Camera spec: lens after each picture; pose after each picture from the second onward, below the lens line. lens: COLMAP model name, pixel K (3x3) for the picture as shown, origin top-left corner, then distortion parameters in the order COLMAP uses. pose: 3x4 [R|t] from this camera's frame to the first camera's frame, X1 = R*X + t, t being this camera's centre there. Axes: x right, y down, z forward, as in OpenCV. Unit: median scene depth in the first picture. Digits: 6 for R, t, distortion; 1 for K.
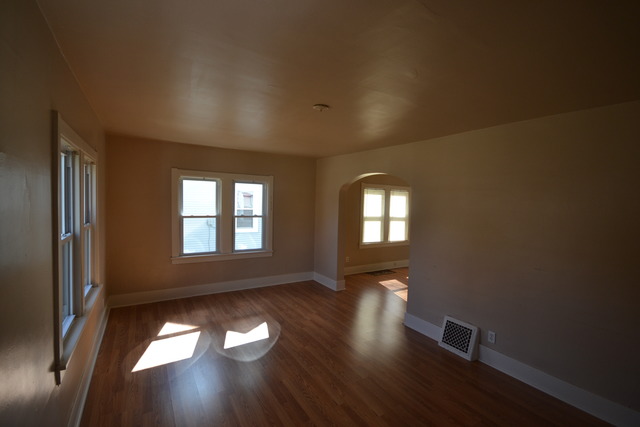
lens RADIAL K [[285.5, 0, 316.7], [0, 285.5, 211.5], [0, 0, 1]] dist [-0.002294, -0.000549]
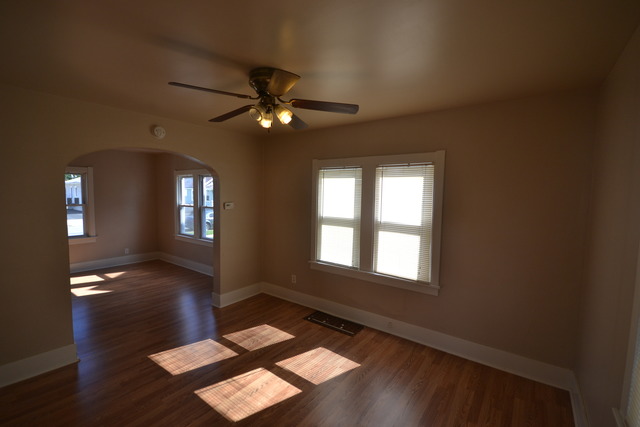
lens RADIAL K [[285.2, 0, 320.0], [0, 285.2, 213.5], [0, 0, 1]] dist [-0.000920, -0.000163]
pose [[0.364763, 0.040087, -0.930237, 1.177886], [-0.040888, 0.998799, 0.027008, -0.007698], [0.930202, 0.028184, 0.365964, 1.287385]]
